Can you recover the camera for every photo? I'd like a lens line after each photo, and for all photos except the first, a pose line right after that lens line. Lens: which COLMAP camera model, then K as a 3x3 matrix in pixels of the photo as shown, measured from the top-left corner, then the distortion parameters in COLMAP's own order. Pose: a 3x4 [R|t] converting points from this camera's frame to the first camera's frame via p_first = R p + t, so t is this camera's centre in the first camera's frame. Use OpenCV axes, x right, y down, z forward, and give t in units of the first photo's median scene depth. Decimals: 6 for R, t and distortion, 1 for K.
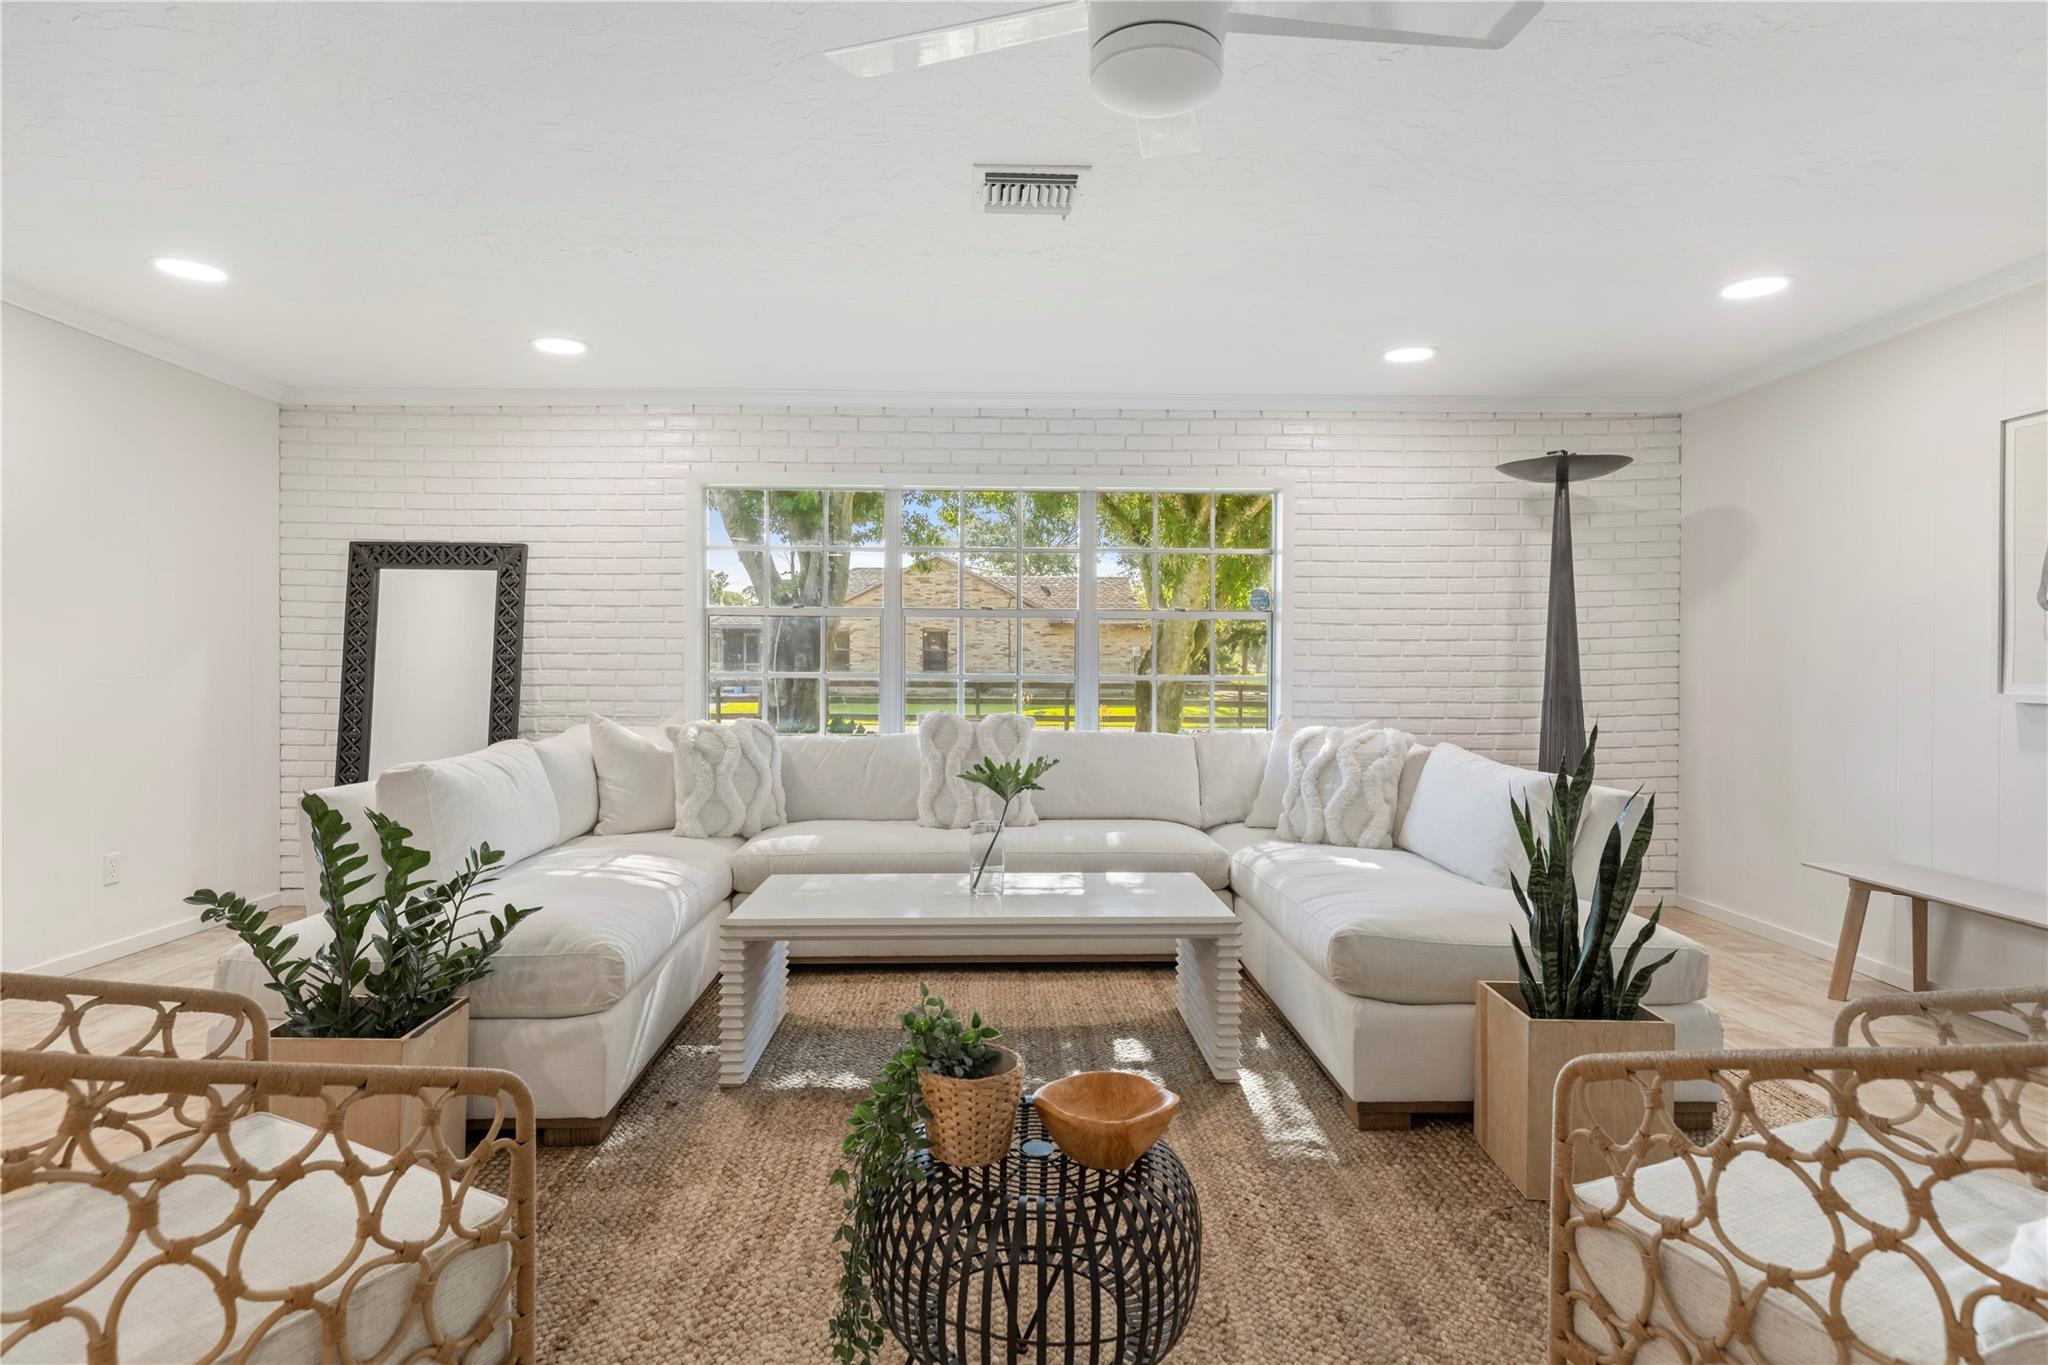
lens RADIAL K [[1121.2, 0, 1017.6], [0, 1121.2, 685.8], [0, 0, 1]] dist [0.004298, 0.005398]
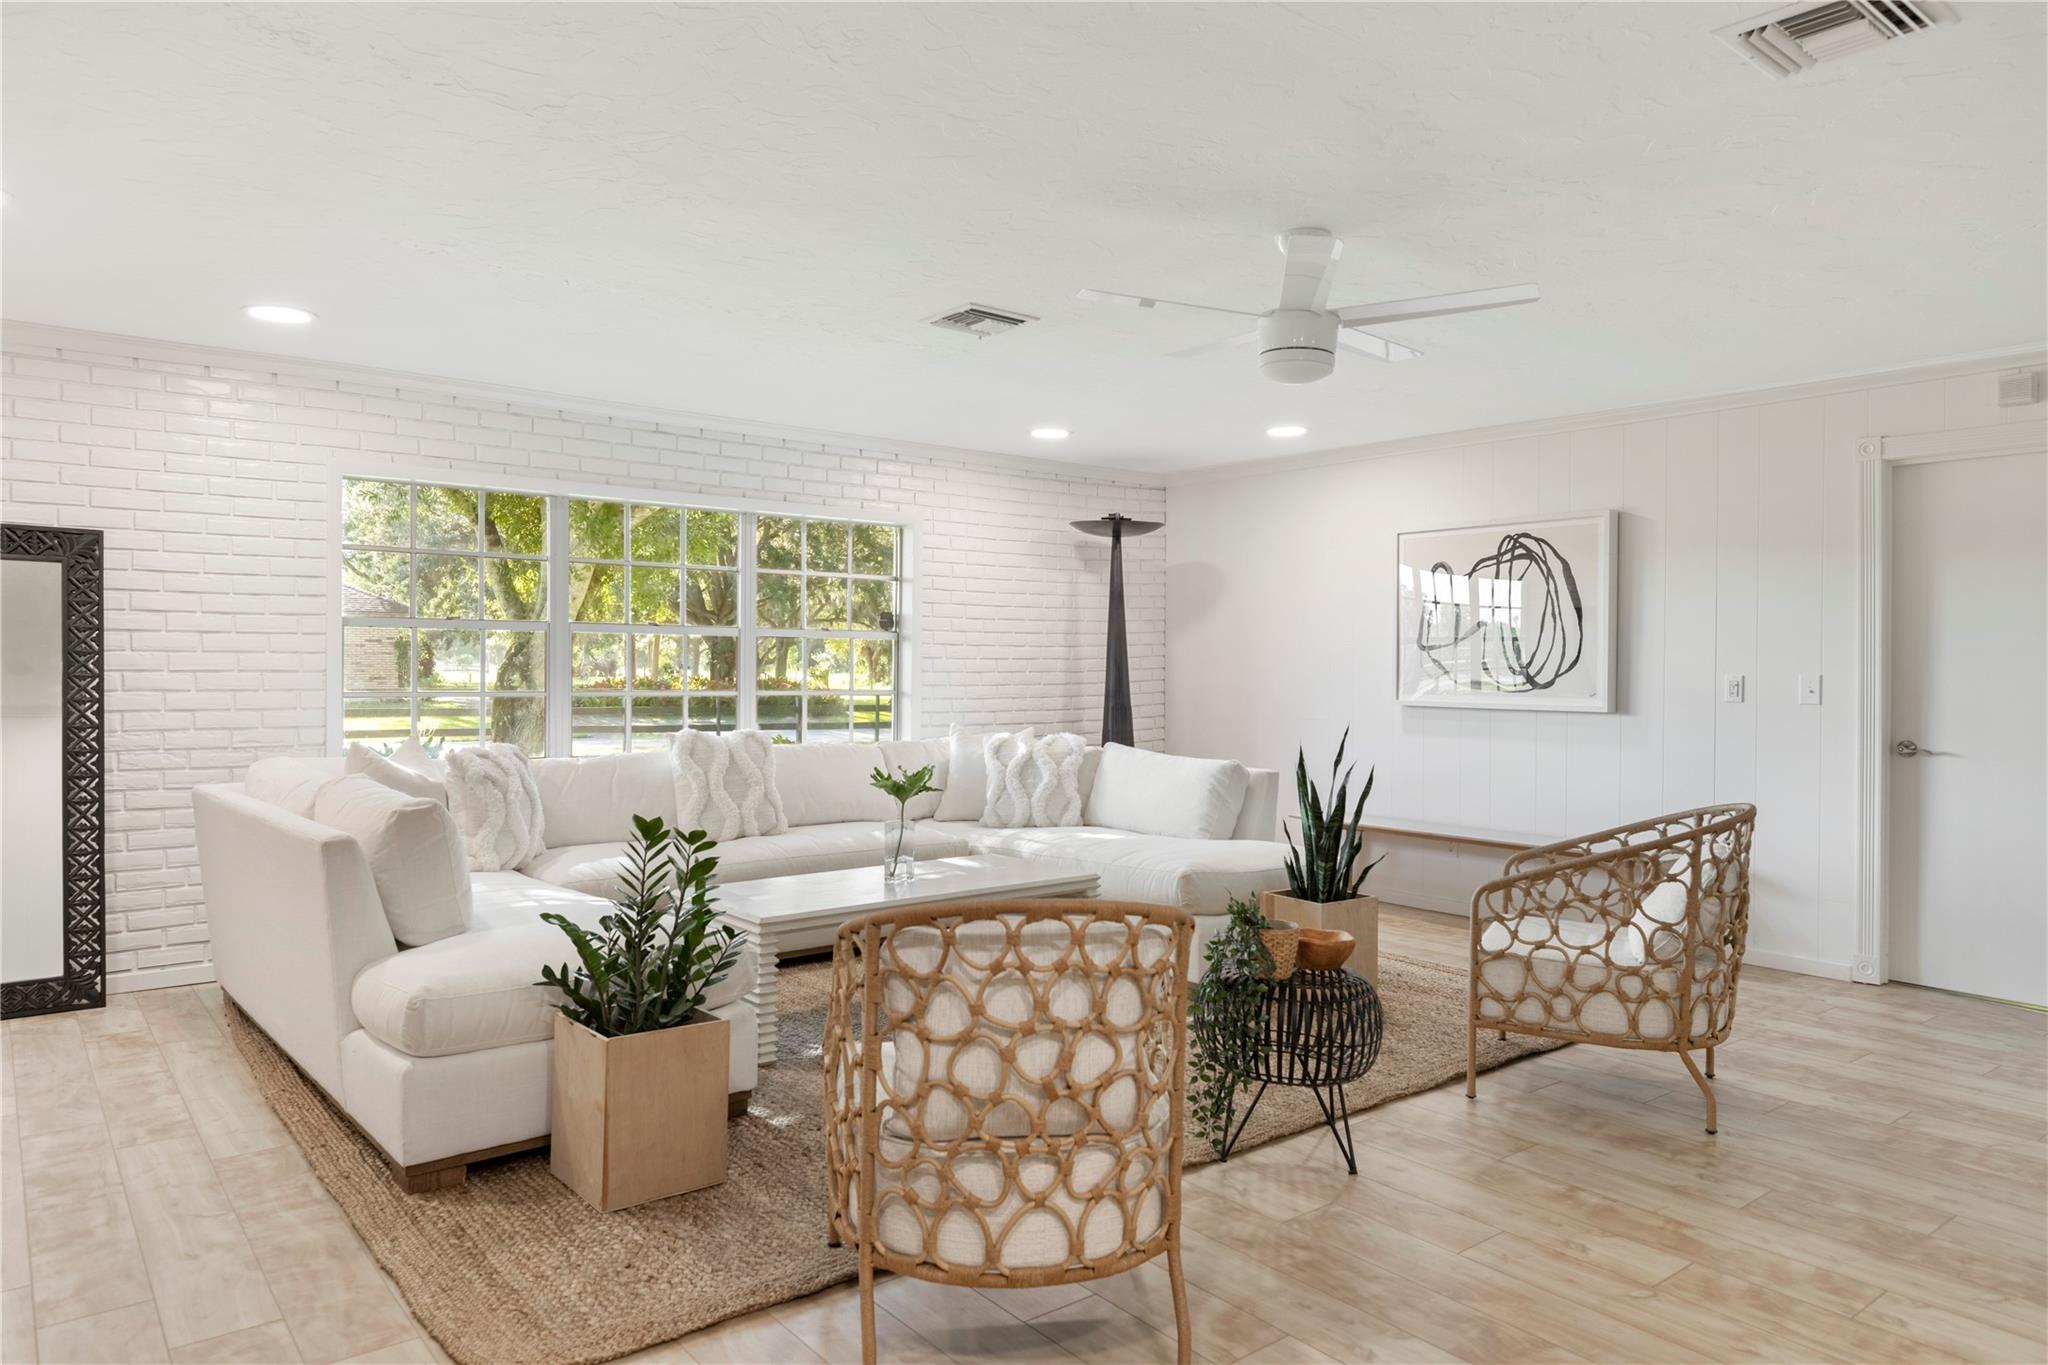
lens RADIAL K [[1365.8, 0, 1014.5], [0, 1365.8, 675.5], [0, 0, 1]] dist [0.011823, 0.003232]
pose [[0.784224, -0.003547, 0.620468, -0.542850], [0.007466, 0.999965, -0.003720, -0.017652], [-0.620433, 0.007550, 0.784223, -0.144064]]
